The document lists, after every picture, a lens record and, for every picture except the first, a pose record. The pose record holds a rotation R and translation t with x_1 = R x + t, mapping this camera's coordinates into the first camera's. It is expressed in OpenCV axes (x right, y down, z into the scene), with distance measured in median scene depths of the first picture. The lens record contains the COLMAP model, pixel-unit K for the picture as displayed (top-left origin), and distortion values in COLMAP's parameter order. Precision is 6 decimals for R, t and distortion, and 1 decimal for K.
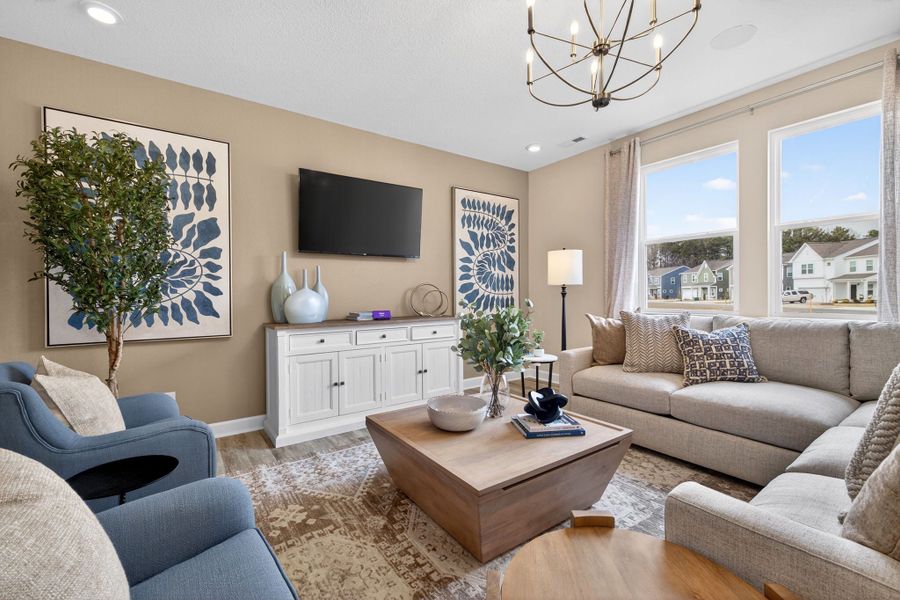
lens RADIAL K [[381.4, 0, 447.6], [0, 381.4, 296.6], [0, 0, 1]] dist [0.000861, -0.000006]
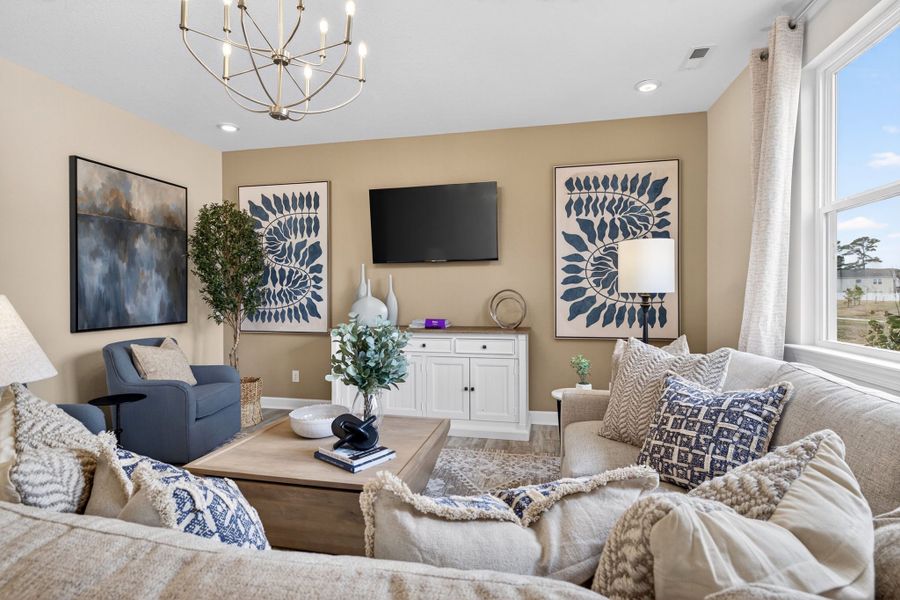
lens RADIAL K [[465.0, 0, 467.7], [0, 465.0, 294.3], [0, 0, 1]] dist [-0.002993, -0.000275]
pose [[0.666292, 0.008518, -0.745642, 0.648643], [-0.007629, 0.999960, 0.004606, -0.027282], [0.745652, 0.002619, 0.666331, 0.233266]]
